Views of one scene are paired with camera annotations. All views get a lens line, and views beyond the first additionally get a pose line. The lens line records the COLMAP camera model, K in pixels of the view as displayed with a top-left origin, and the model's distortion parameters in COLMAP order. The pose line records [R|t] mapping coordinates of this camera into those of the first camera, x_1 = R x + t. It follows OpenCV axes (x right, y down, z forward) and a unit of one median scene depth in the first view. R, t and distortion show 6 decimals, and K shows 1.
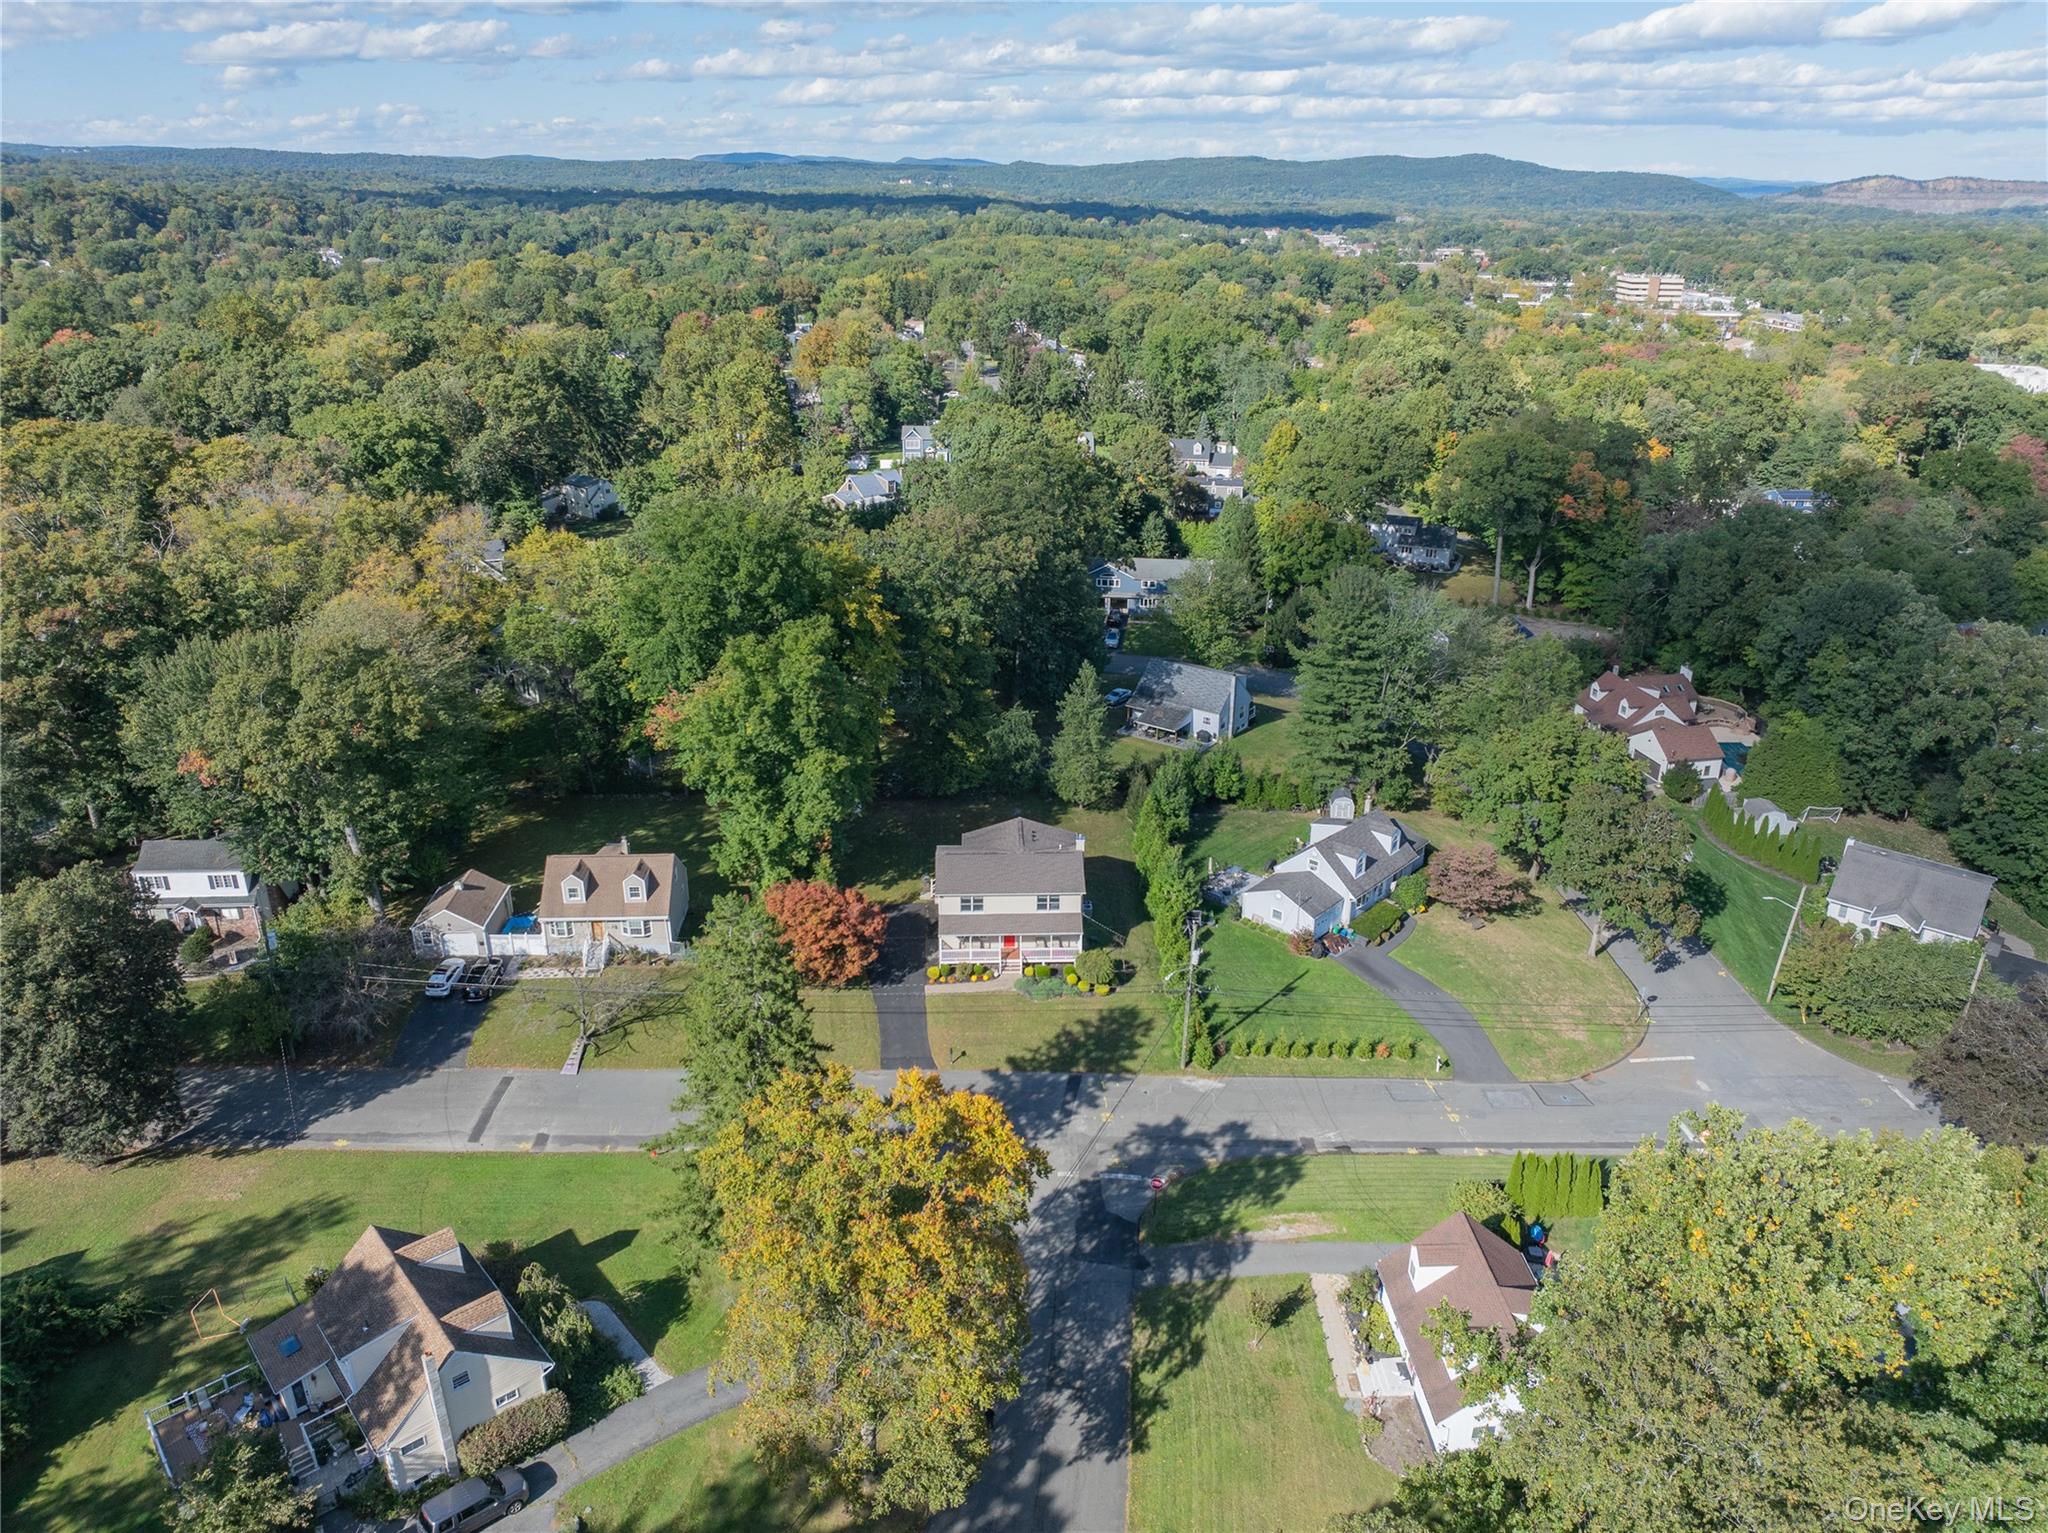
lens RADIAL K [[1449.3, 0, 1027.6], [0, 1449.3, 750.3], [0, 0, 1]] dist [-0.062387, 0.031886]
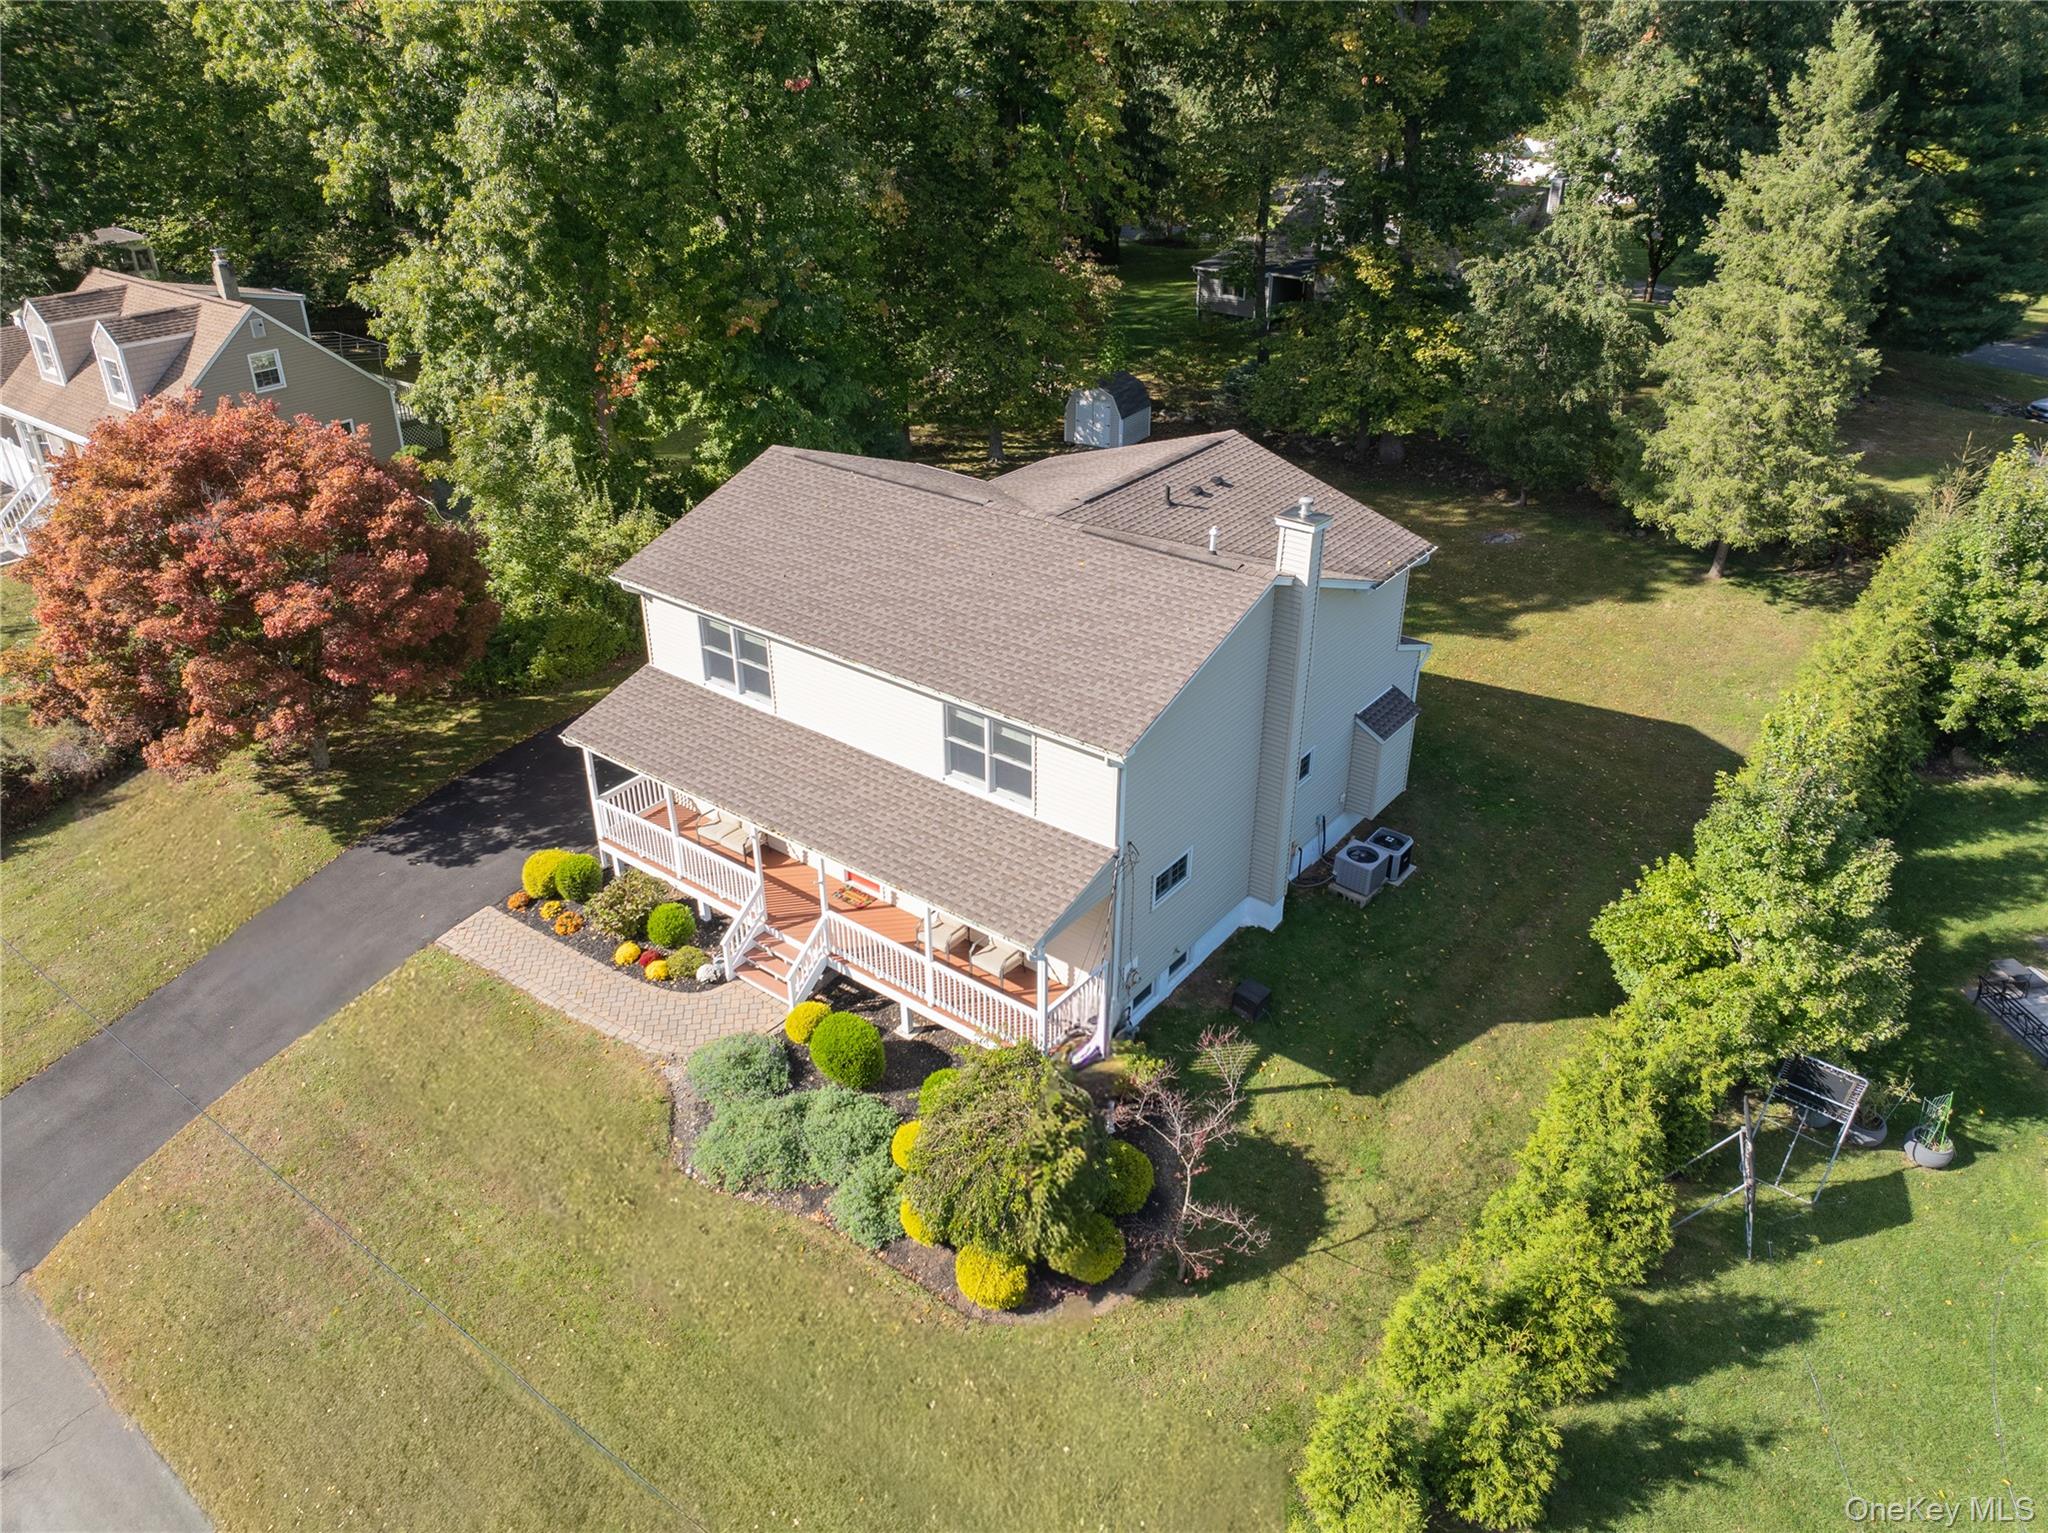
lens RADIAL K [[1476.5, 0, 1041.4], [0, 1476.5, 730.9], [0, 0, 1]] dist [-0.059474, 0.029101]
pose [[0.775852, 0.293641, -0.558416, 0.125348], [-0.234619, 0.955897, 0.176679, 0.058296], [0.585668, -0.006062, 0.810528, 0.766424]]
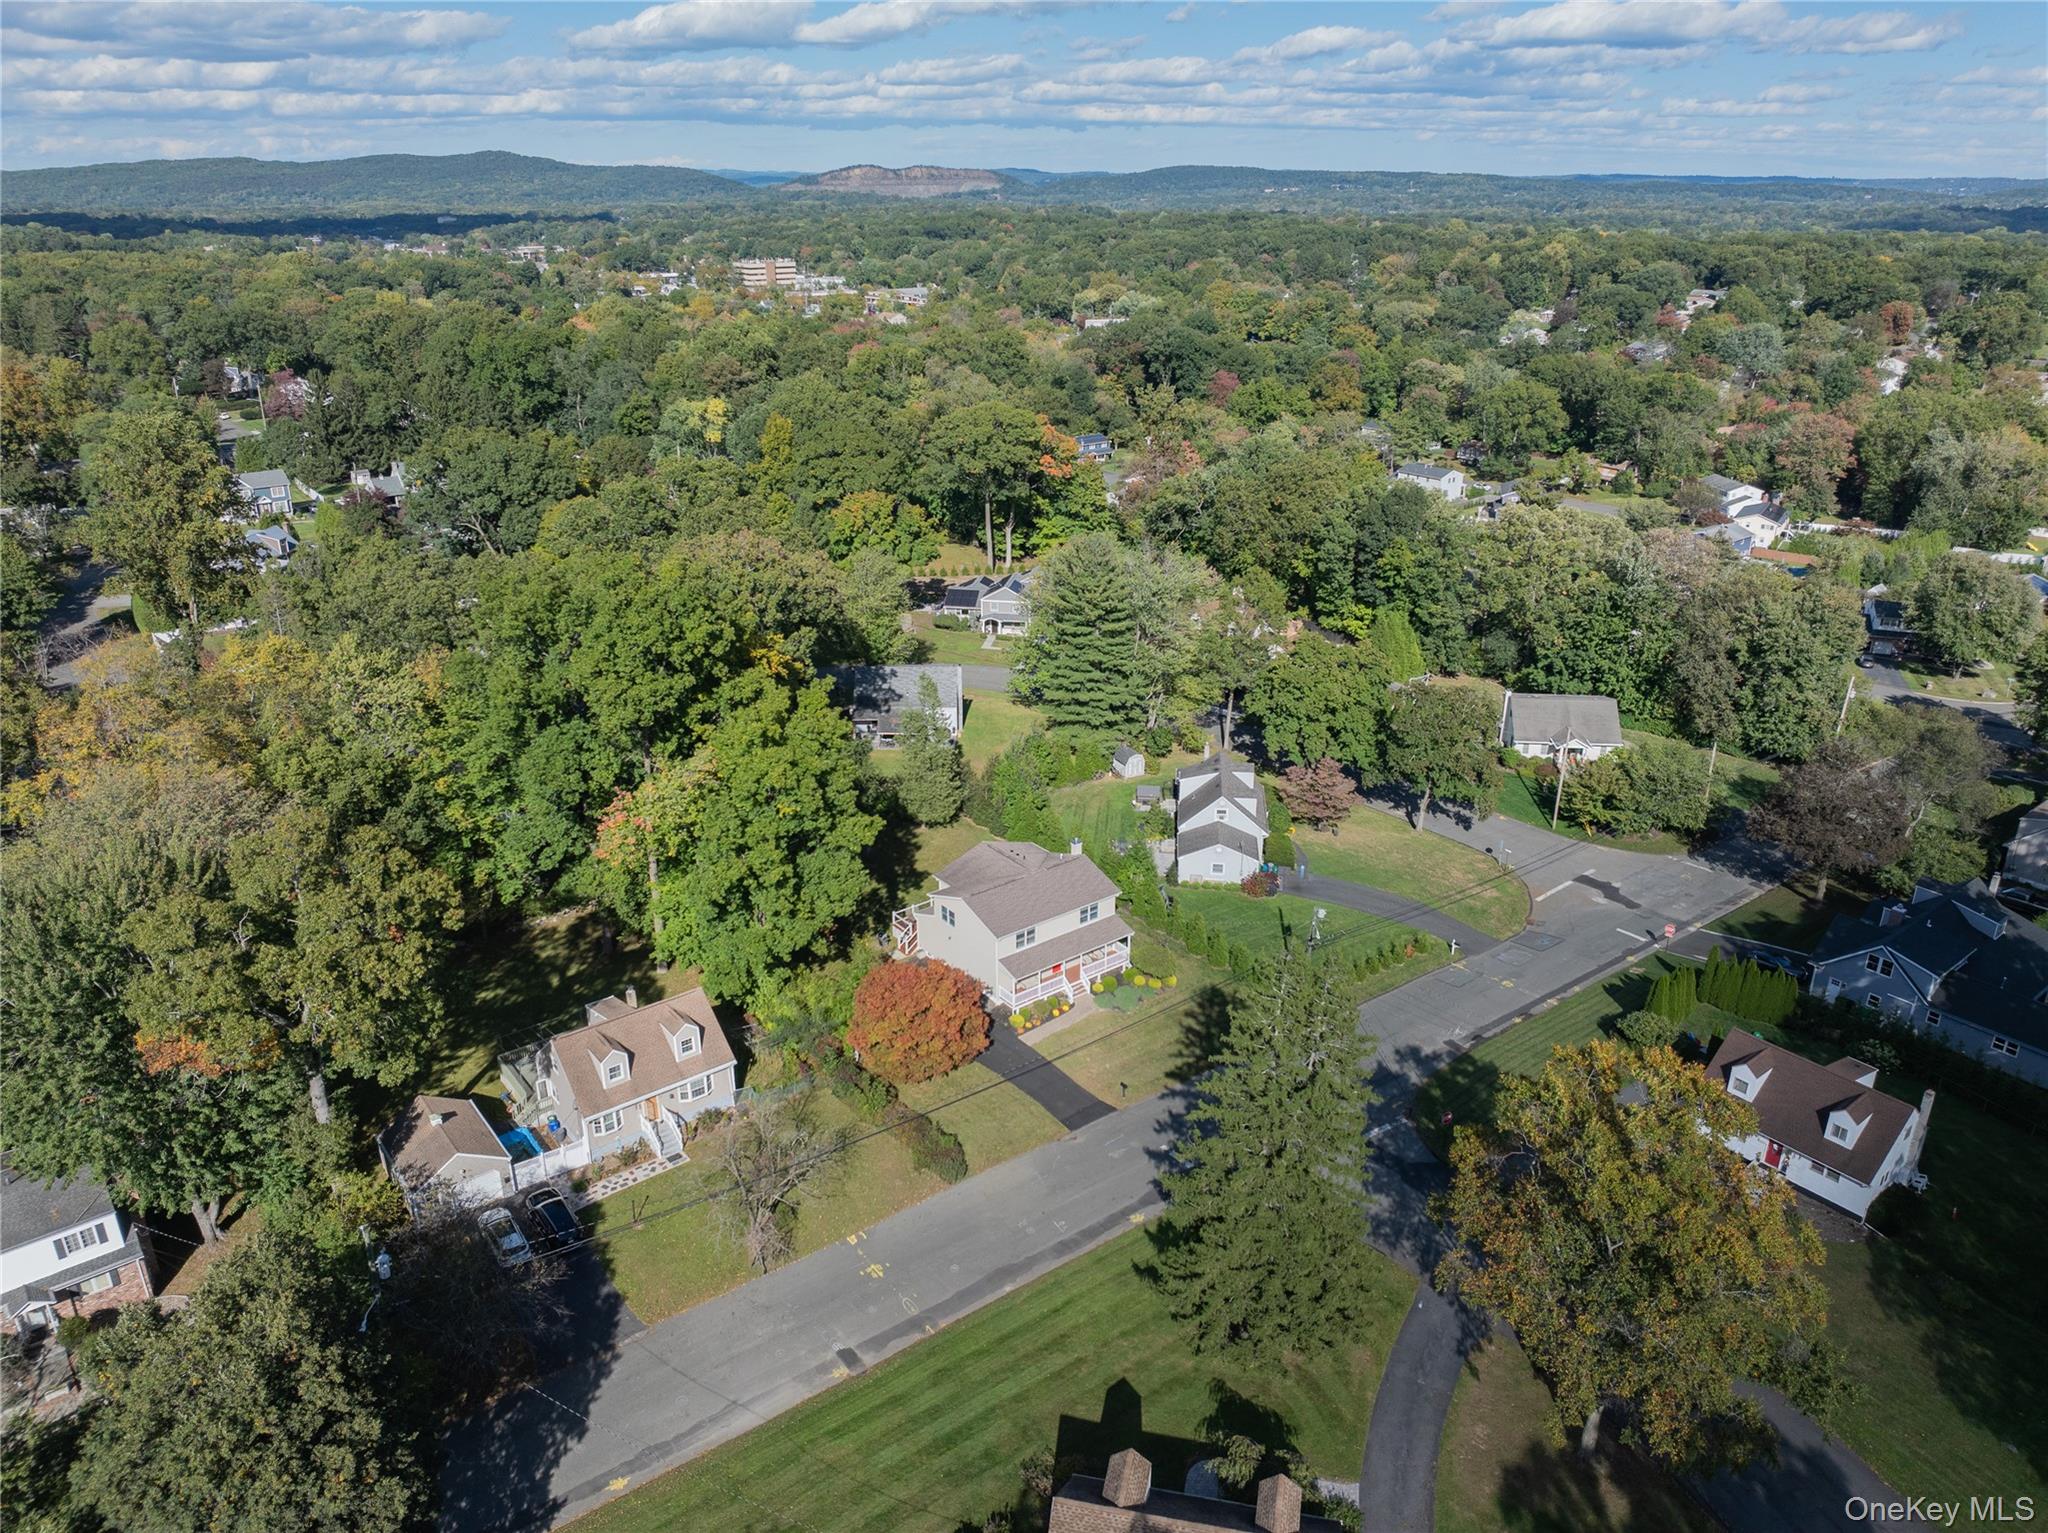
lens RADIAL K [[1449.3, 0, 1027.6], [0, 1449.3, 750.3], [0, 0, 1]] dist [-0.062387, 0.031886]
pose [[0.808857, -0.218662, 0.545836, -0.473507], [0.217670, 0.973685, 0.067499, -0.066423], [-0.546232, 0.064215, 0.835169, 0.201407]]
